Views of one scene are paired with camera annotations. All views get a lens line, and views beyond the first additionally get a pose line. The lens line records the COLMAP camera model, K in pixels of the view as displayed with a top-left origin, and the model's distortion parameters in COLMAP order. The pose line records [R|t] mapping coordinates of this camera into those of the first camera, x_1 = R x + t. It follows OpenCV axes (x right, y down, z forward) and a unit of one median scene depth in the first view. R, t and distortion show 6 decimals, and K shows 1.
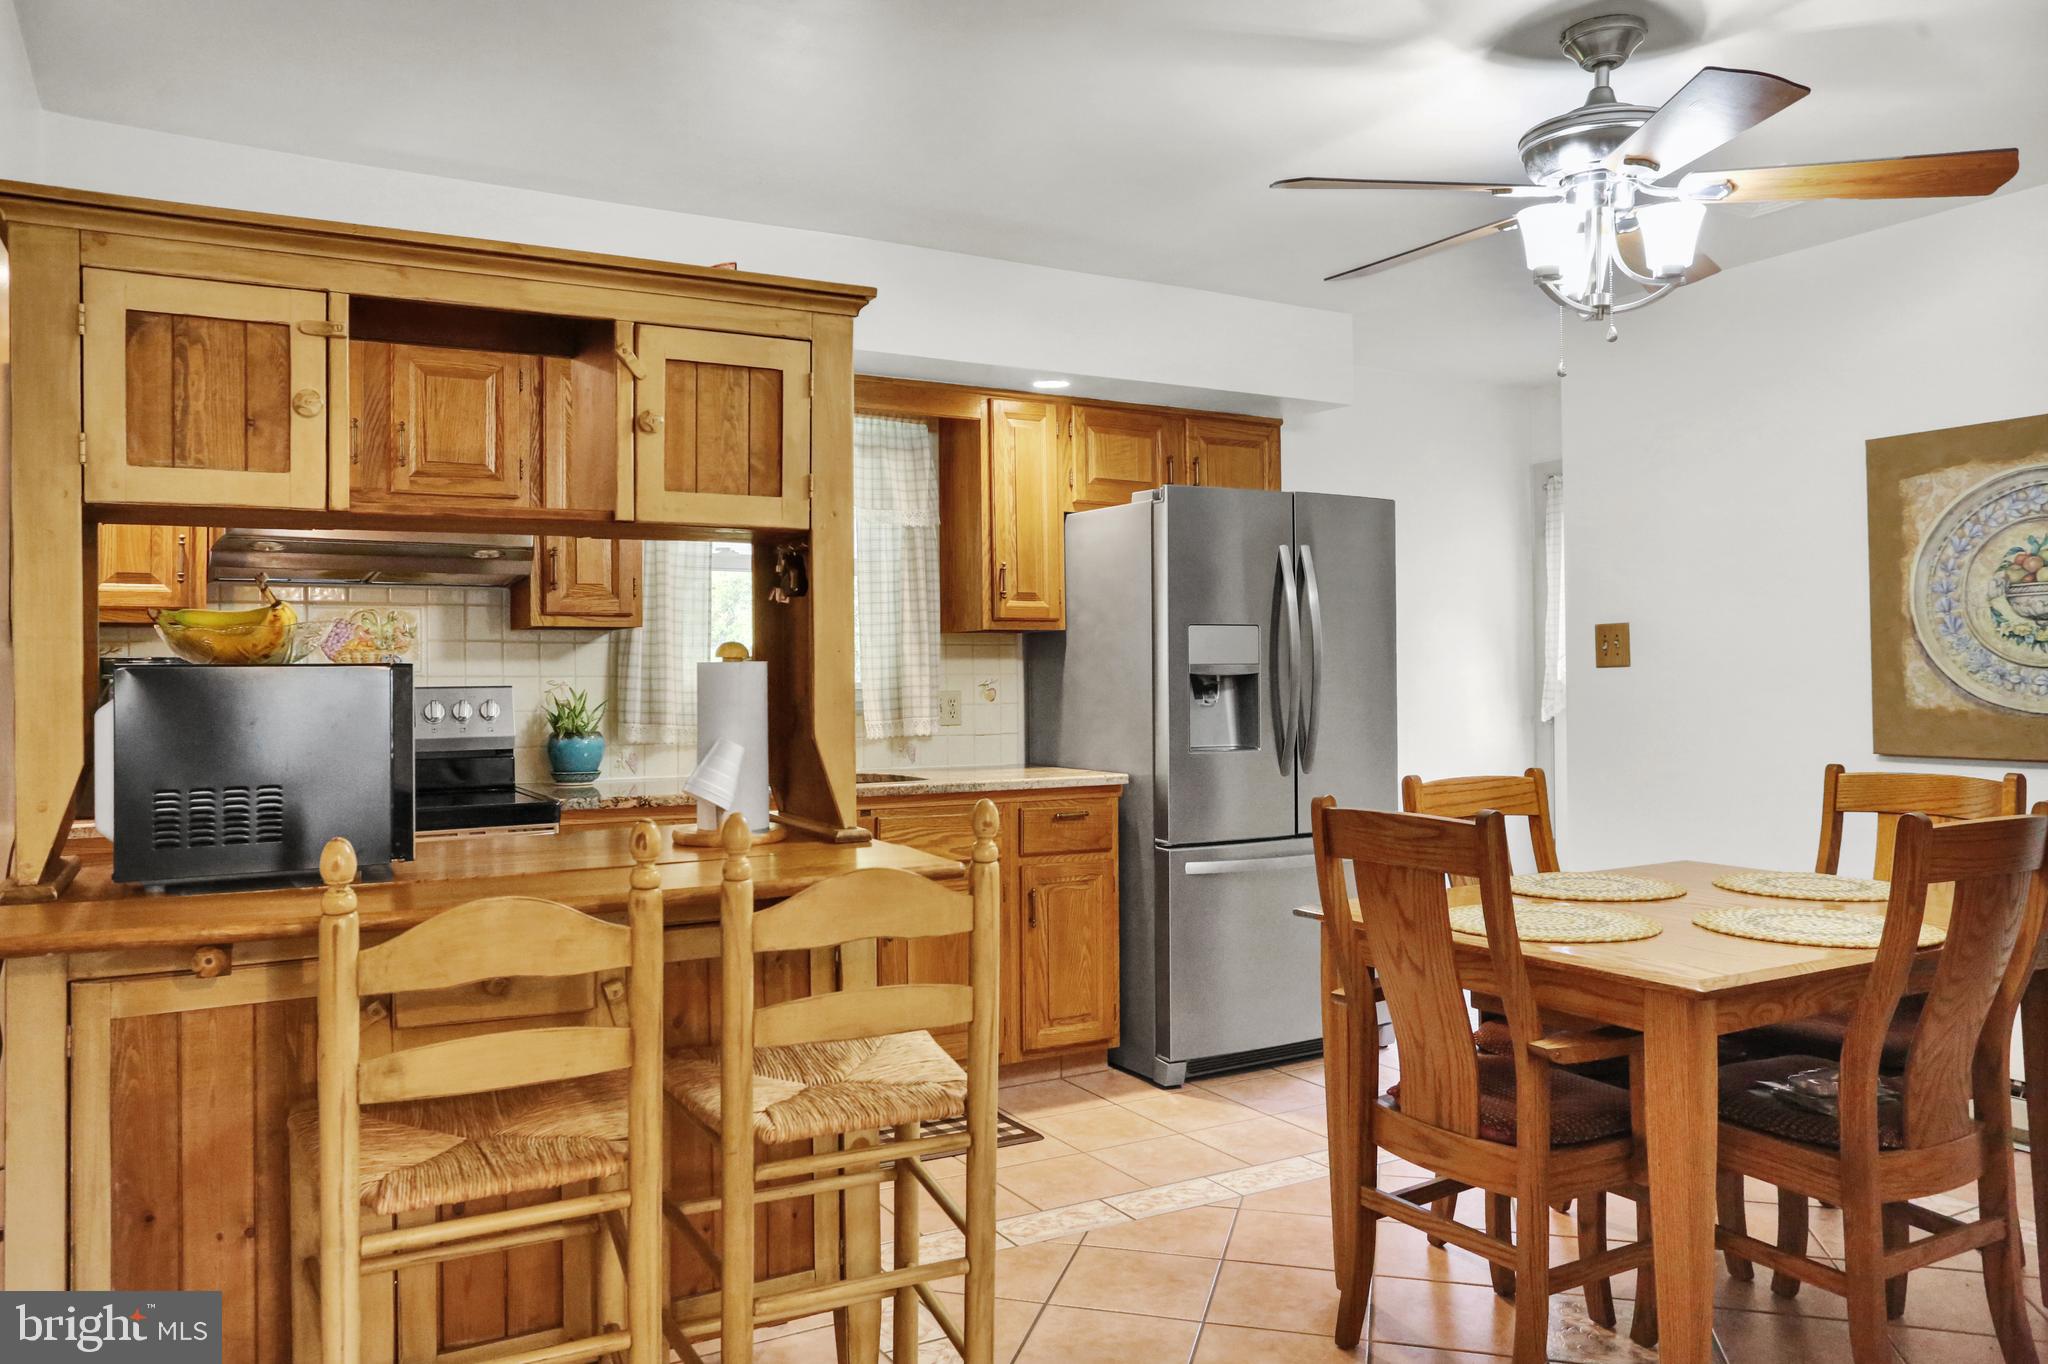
lens RADIAL K [[1460.6, 0, 1015.5], [0, 1460.6, 610.8], [0, 0, 1]] dist [-0.048538, 0.062515]
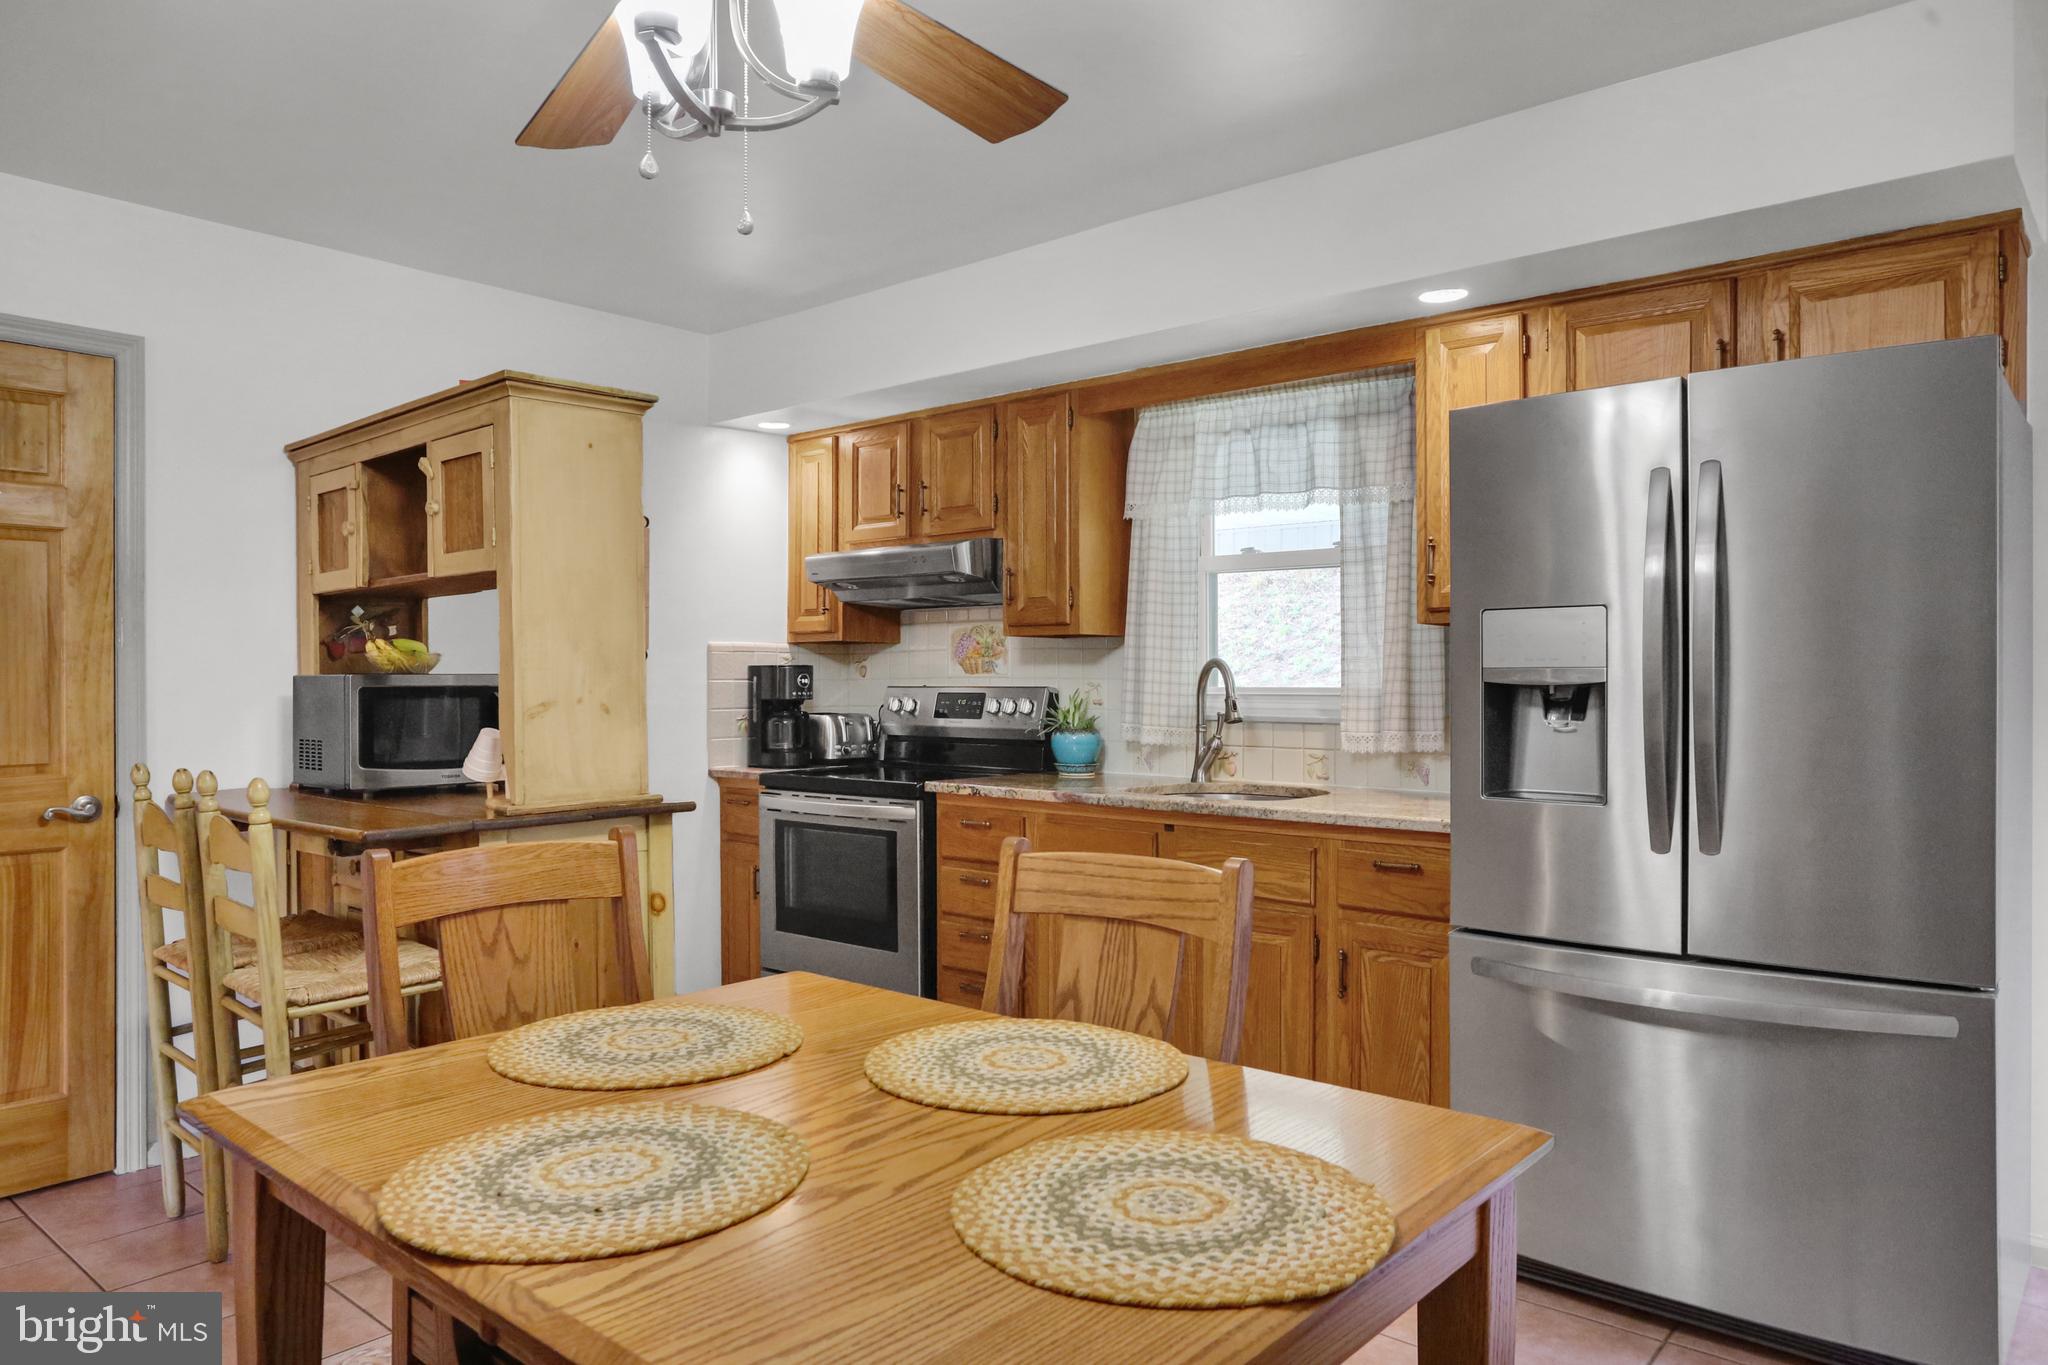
lens RADIAL K [[1352.3, 0, 1024.0], [0, 1352.3, 682.5], [0, 0, 1]] dist [-0.001099, -0.000155]
pose [[0.337086, 0.011077, -0.941409, 0.766537], [0.041278, 0.998795, 0.026533, 0.021058], [0.940568, -0.047803, 0.336223, 0.691423]]
